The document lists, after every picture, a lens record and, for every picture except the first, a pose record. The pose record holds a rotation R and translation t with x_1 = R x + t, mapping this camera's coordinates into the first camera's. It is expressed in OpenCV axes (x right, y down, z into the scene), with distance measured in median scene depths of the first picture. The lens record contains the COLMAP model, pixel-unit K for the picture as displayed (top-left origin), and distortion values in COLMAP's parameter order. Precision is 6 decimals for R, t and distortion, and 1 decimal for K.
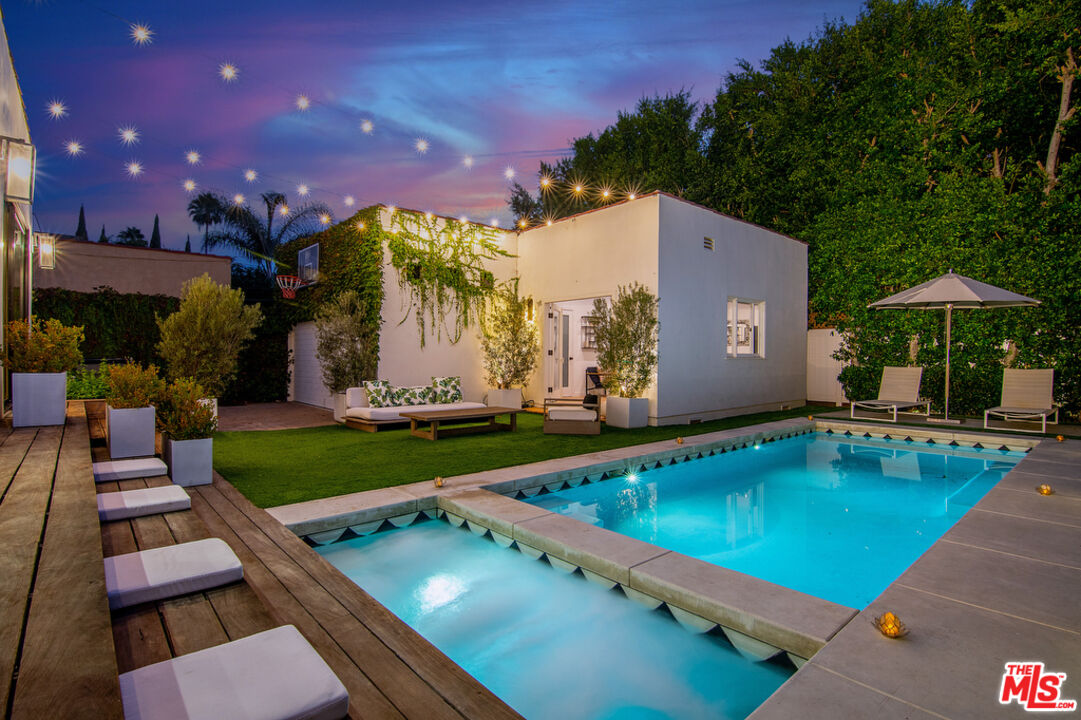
lens RADIAL K [[522.0, 0, 514.4], [0, 522.0, 397.3], [0, 0, 1]] dist [-0.019289, -0.004213]
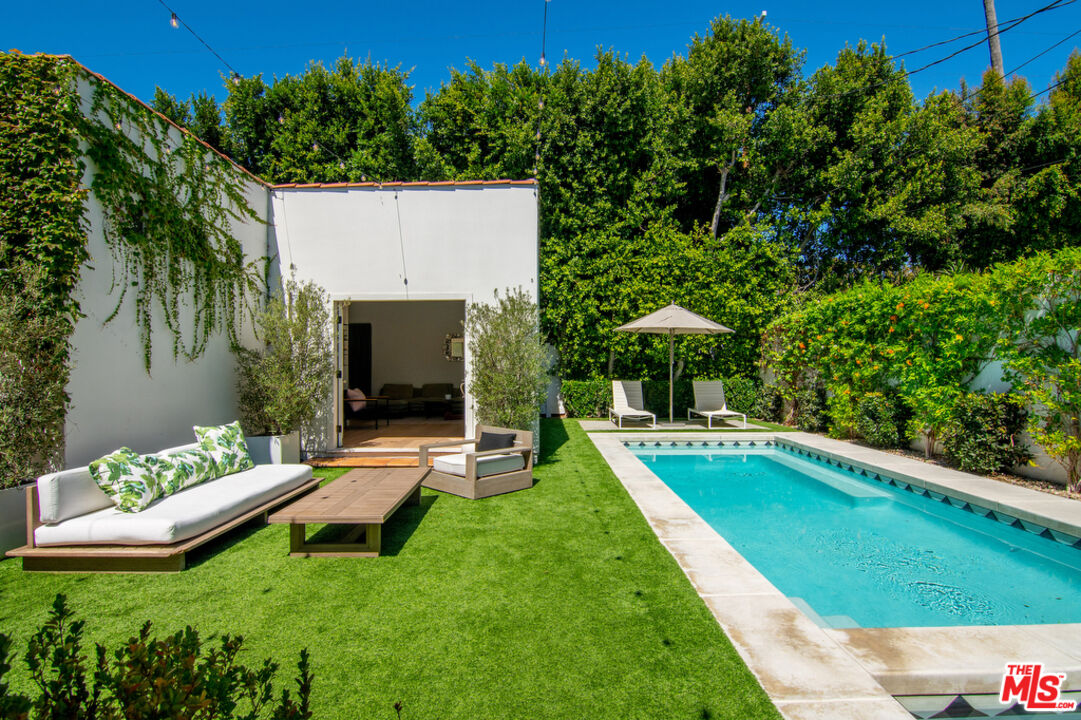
lens RADIAL K [[563.5, 0, 541.9], [0, 563.5, 370.4], [0, 0, 1]] dist [-0.003795, -0.008506]
pose [[0.637393, -0.010966, 0.770461, -0.348919], [0.060730, 0.997503, -0.036043, -0.054839], [-0.768142, 0.069763, 0.636468, 0.371530]]
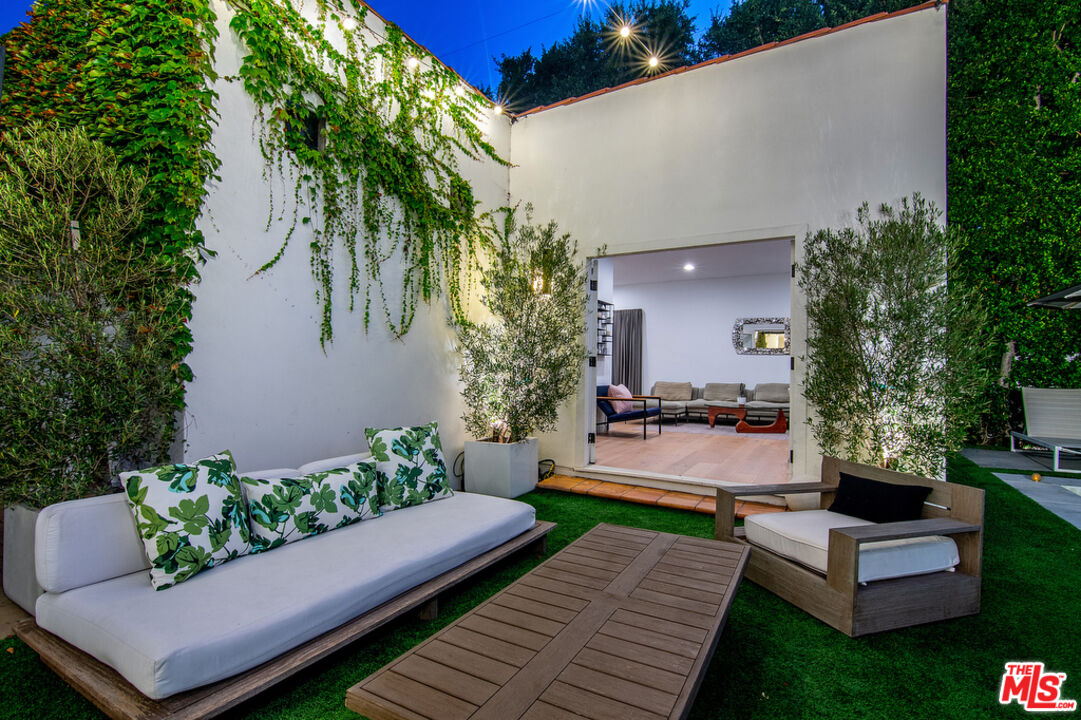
lens RADIAL K [[522.0, 0, 522.4], [0, 522.0, 381.5], [0, 0, 1]] dist [-0.019289, -0.004213]
pose [[0.939313, 0.001983, 0.343056, -0.171531], [0.012363, 0.999138, -0.039625, -0.052768], [-0.342839, 0.041461, 0.938479, 0.616361]]
